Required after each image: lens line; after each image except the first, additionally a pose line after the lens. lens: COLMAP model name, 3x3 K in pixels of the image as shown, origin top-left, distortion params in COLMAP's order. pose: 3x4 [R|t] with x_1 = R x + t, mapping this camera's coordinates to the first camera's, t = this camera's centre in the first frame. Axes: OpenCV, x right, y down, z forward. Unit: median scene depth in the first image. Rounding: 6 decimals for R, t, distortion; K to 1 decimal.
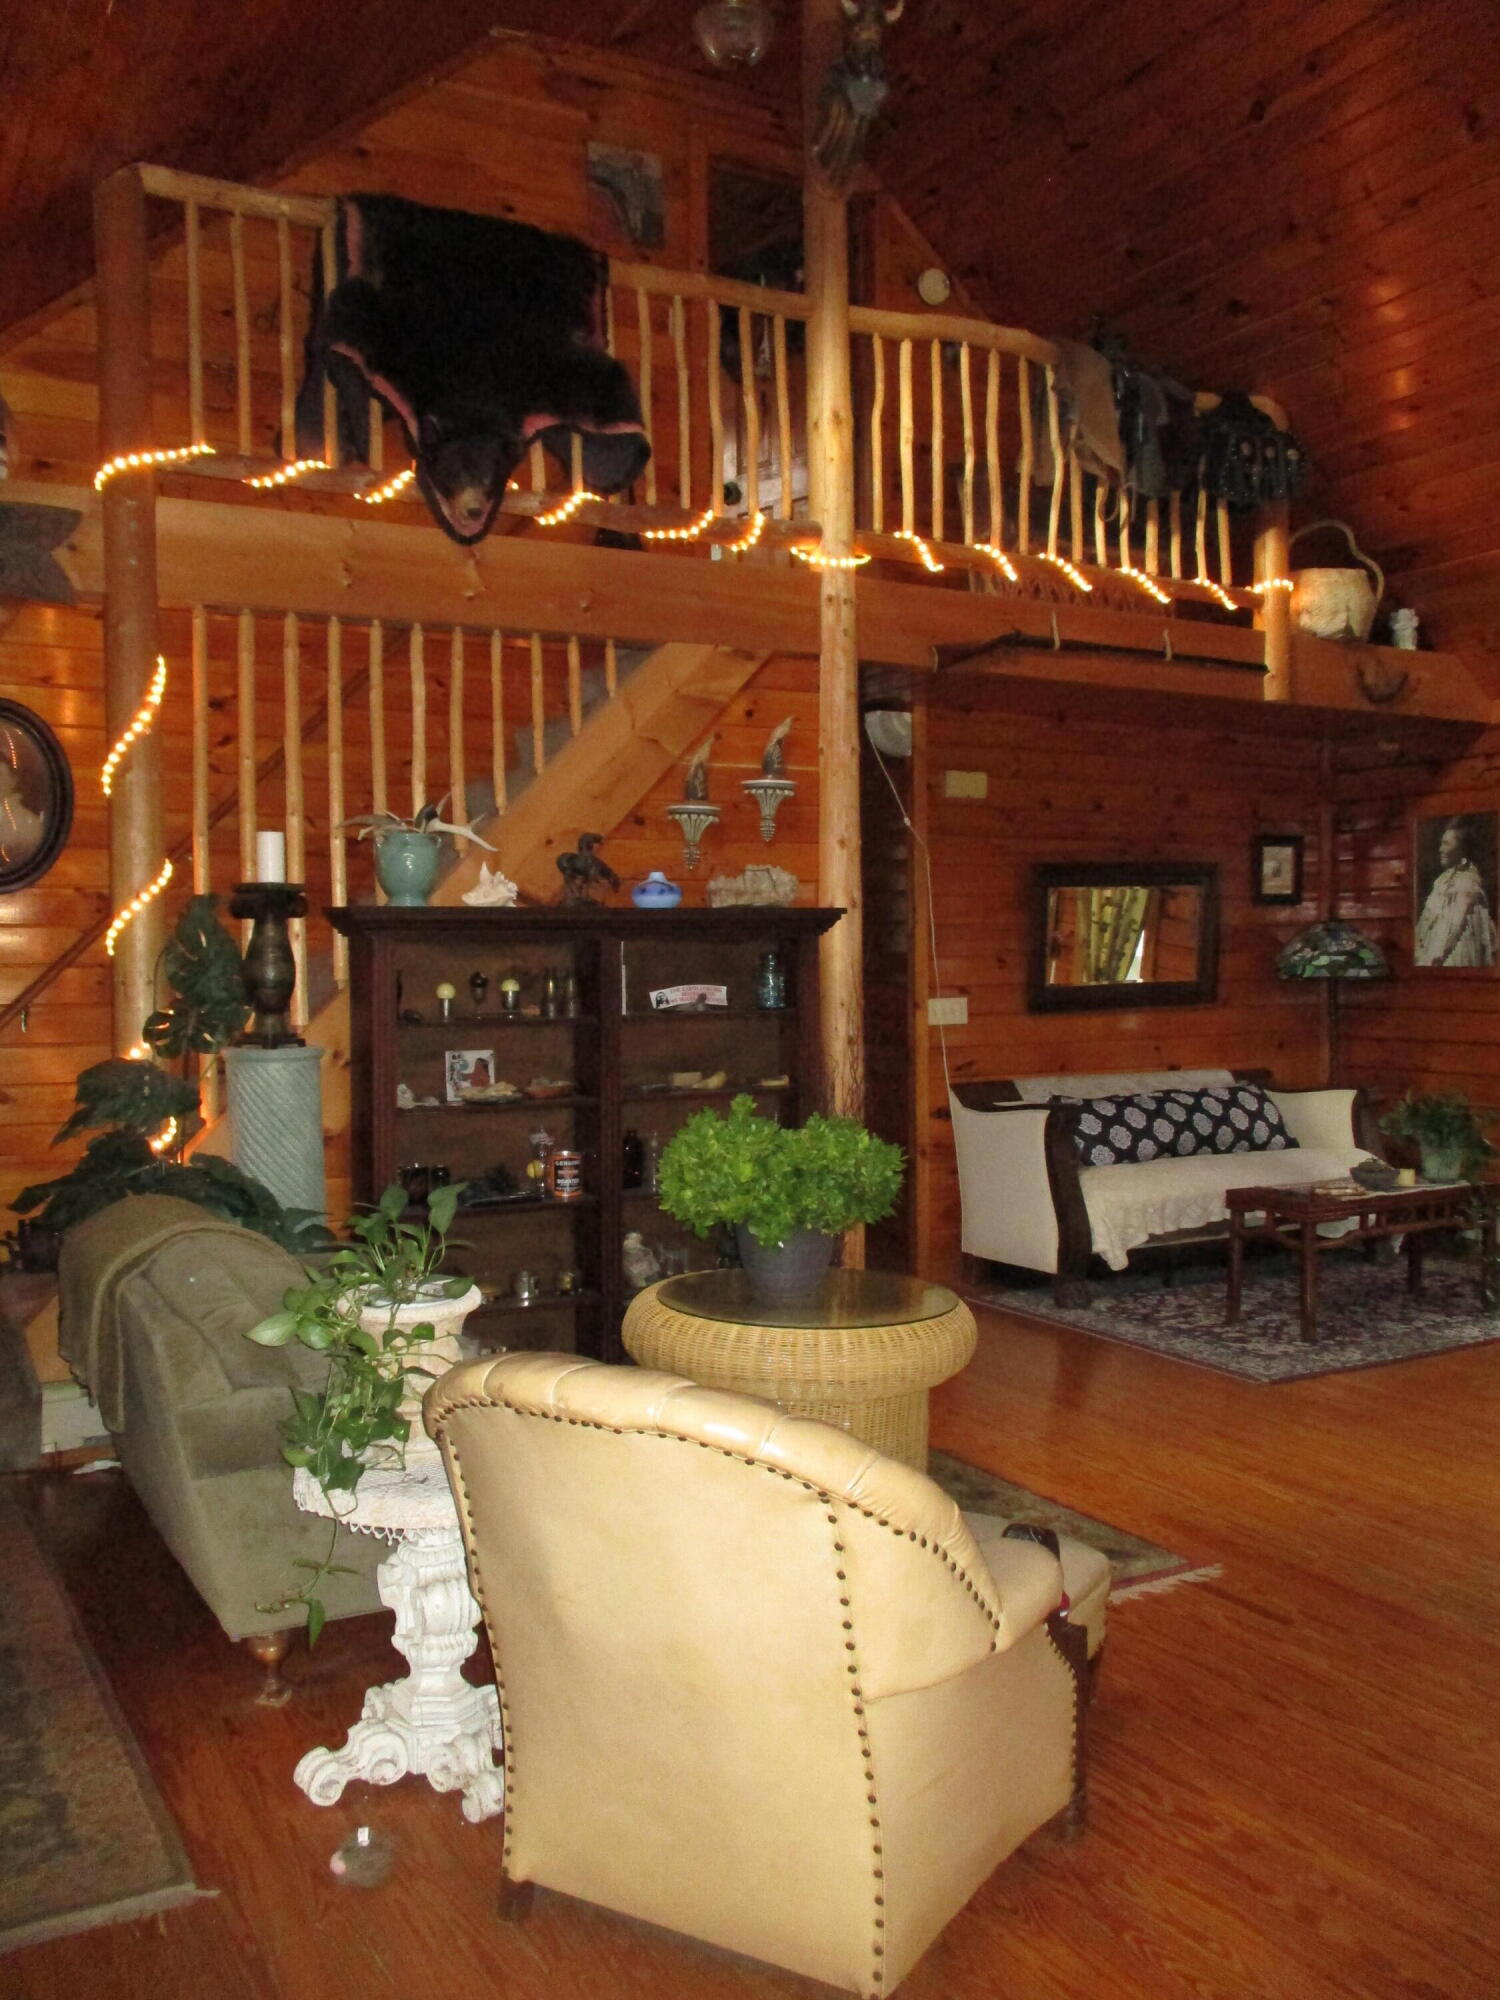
lens RADIAL K [[1694.7, 0, 784.0], [0, 1694.7, 1030.2], [0, 0, 1]] dist [-0.016597, 0.004731]
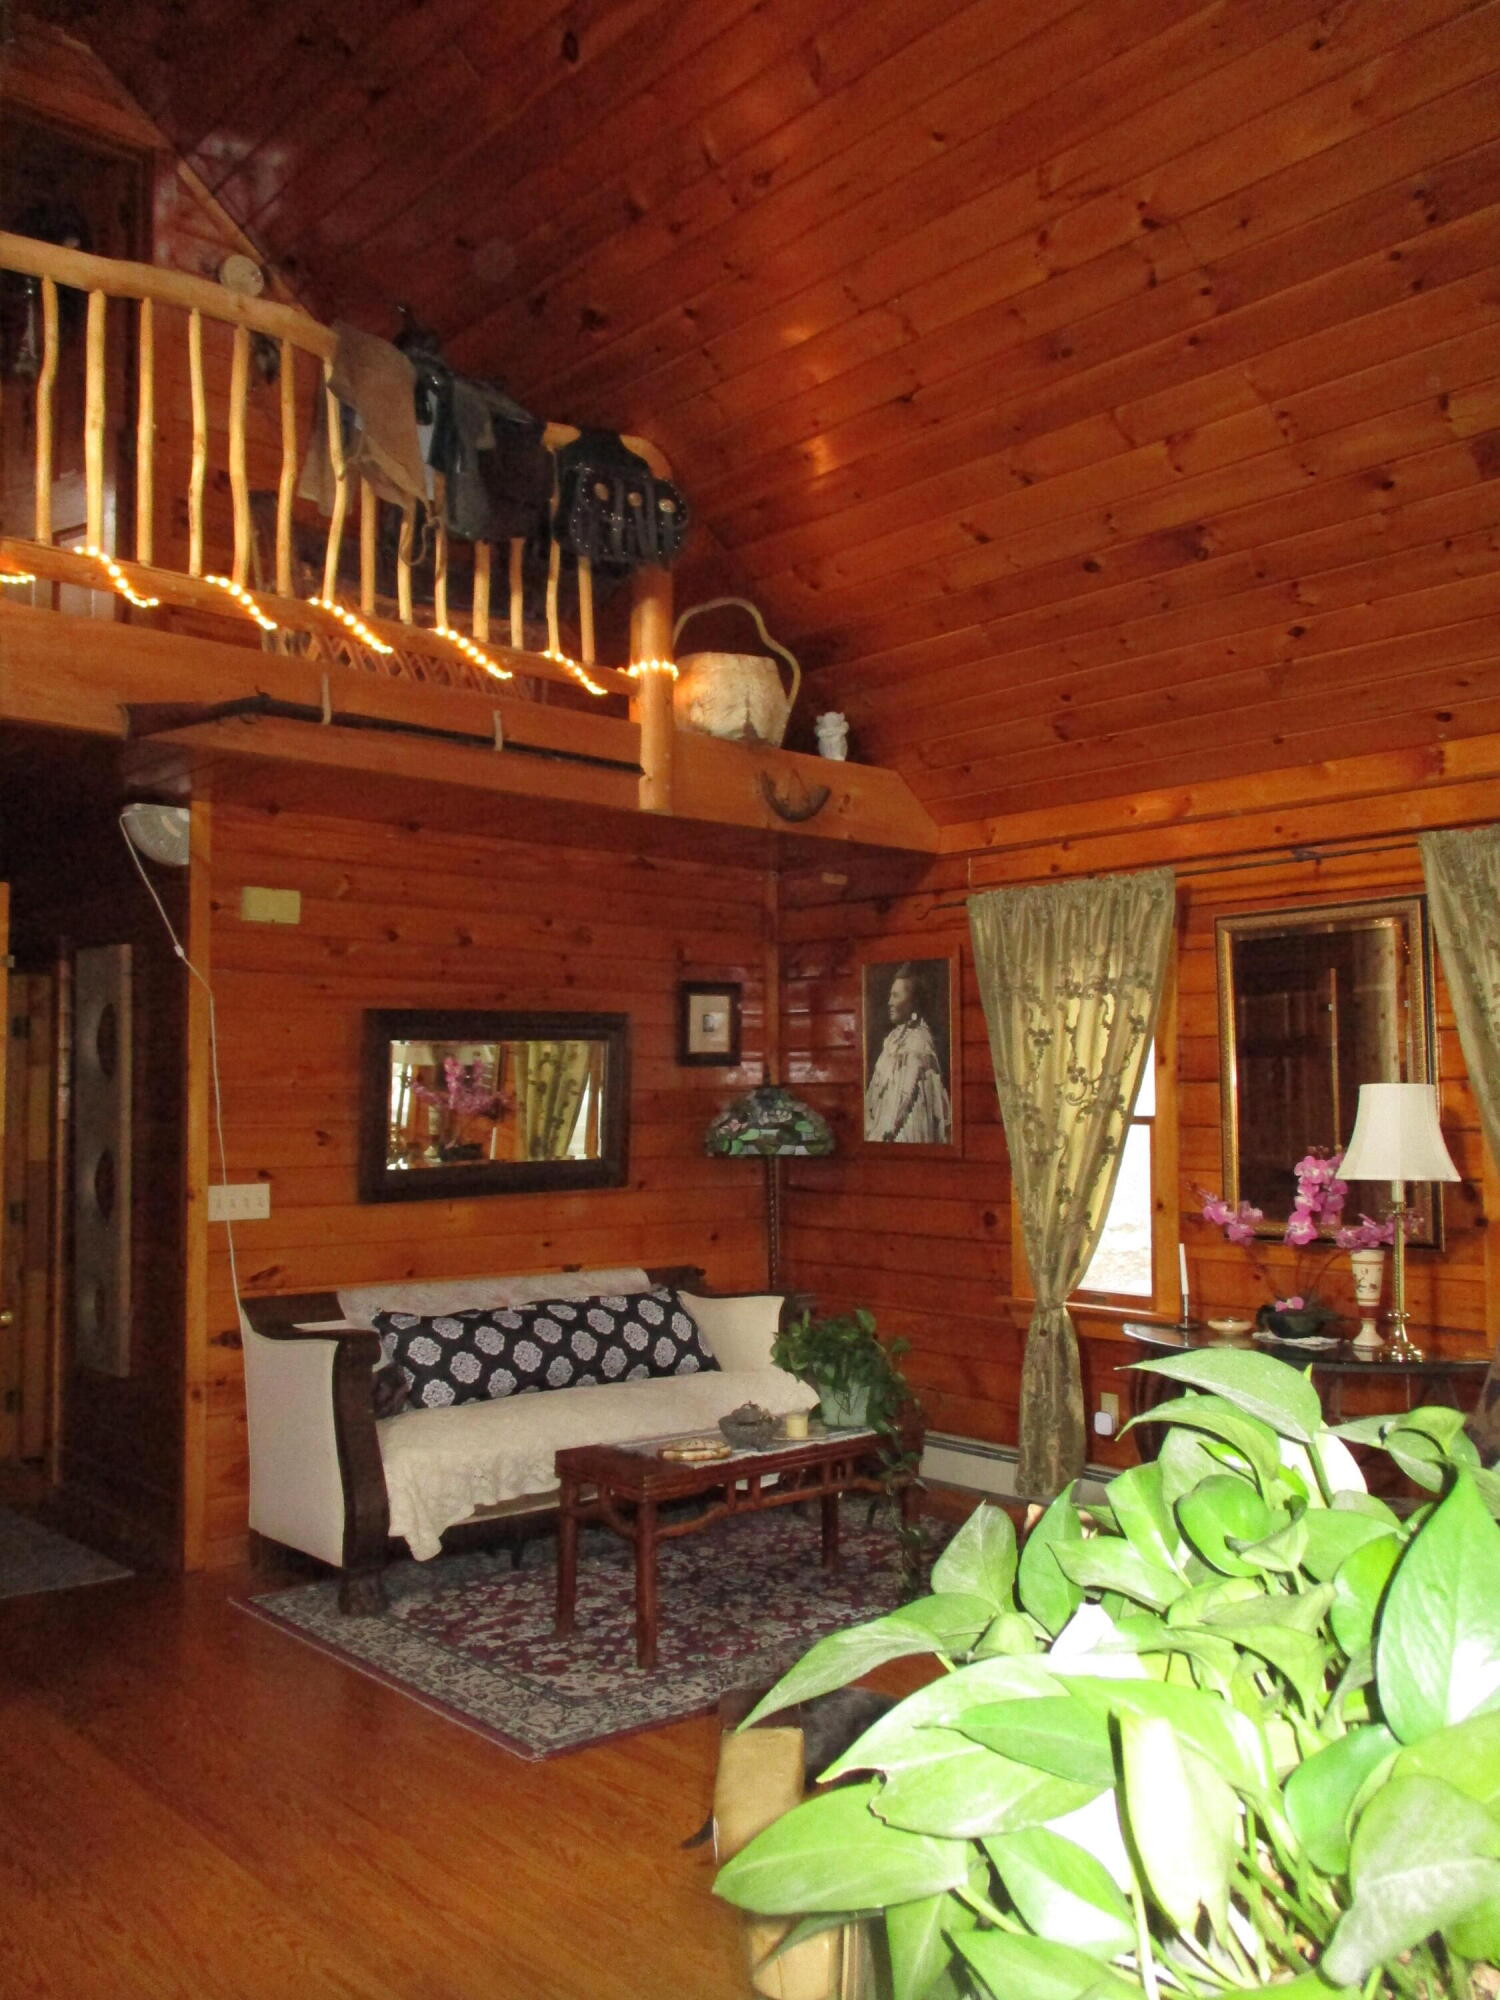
lens RADIAL K [[1690.3, 0, 775.5], [0, 1690.3, 1018.7], [0, 0, 1]] dist [-0.017829, 0.033326]
pose [[0.980151, 0.017752, 0.197457, 0.209432], [0.001344, 0.995365, -0.096161, -0.023090], [-0.198249, 0.094518, 0.975584, 0.245209]]
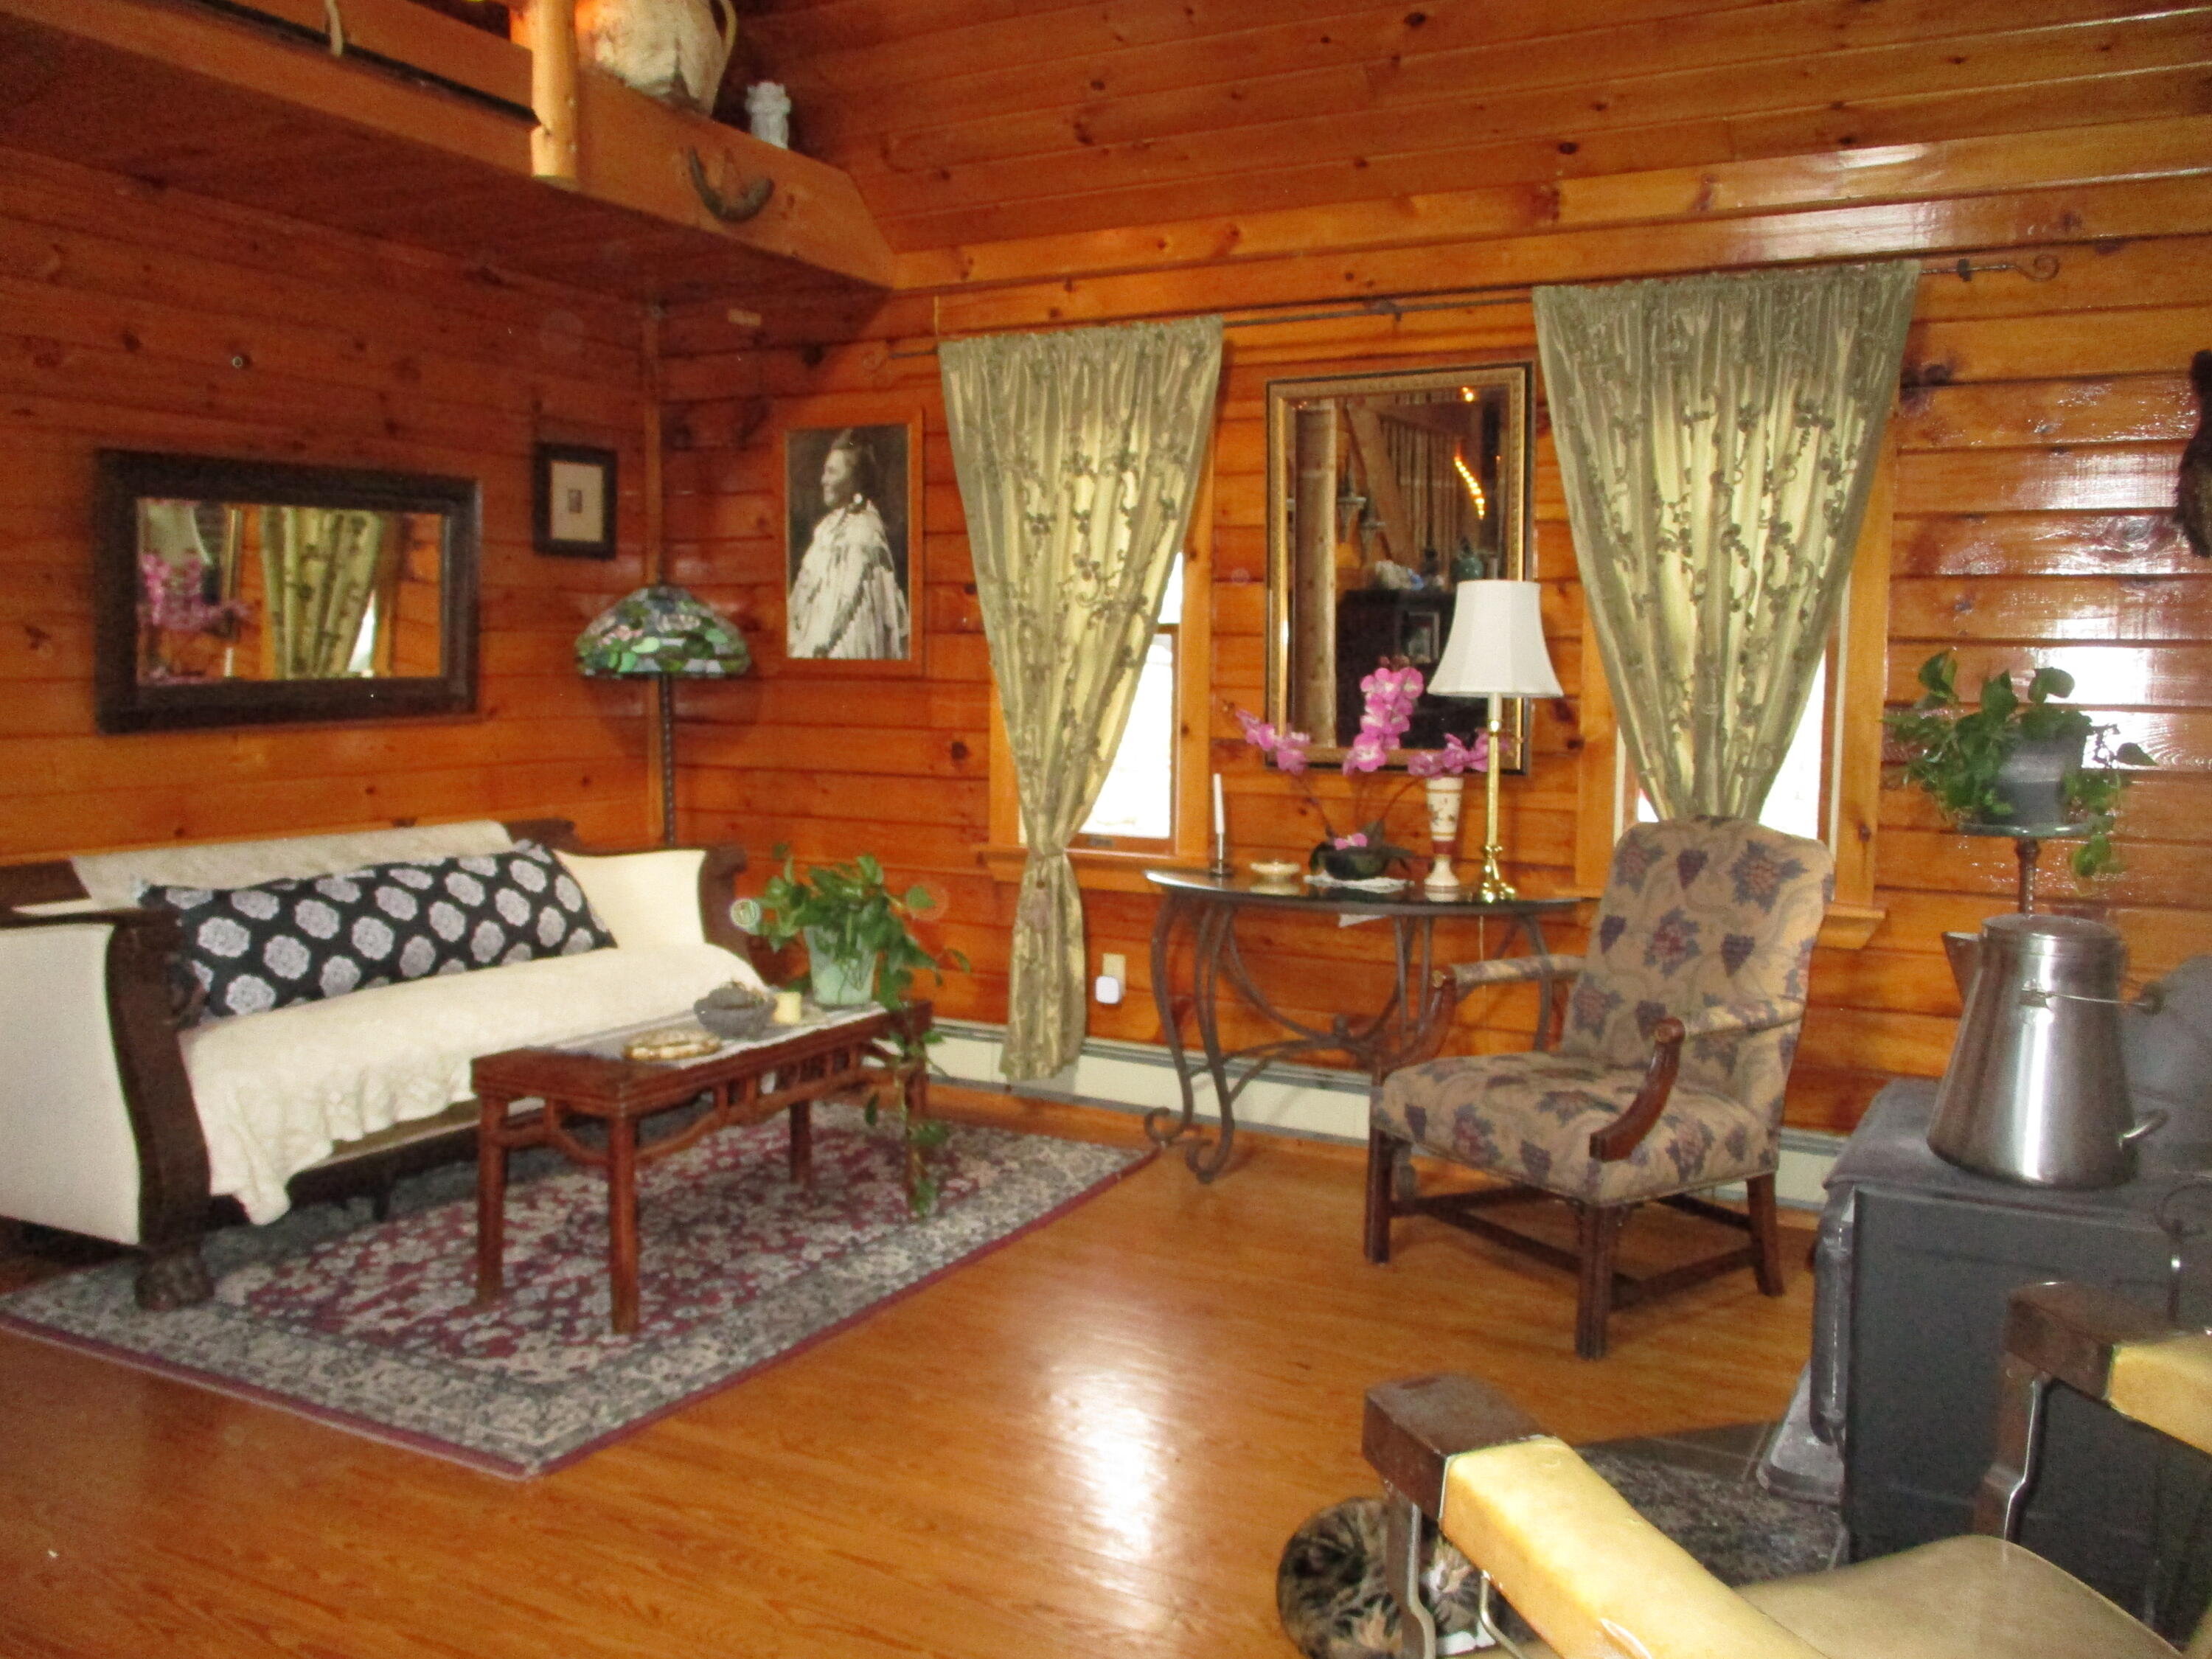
lens RADIAL K [[1855.8, 0, 1159.0], [0, 1855.8, 822.7], [0, 0, 1]] dist [-0.028166, 0.011988]
pose [[0.845361, -0.029238, 0.533395, 0.137396], [0.006671, 0.999001, 0.044188, -0.005754], [-0.534154, -0.033797, 0.844711, 0.394691]]
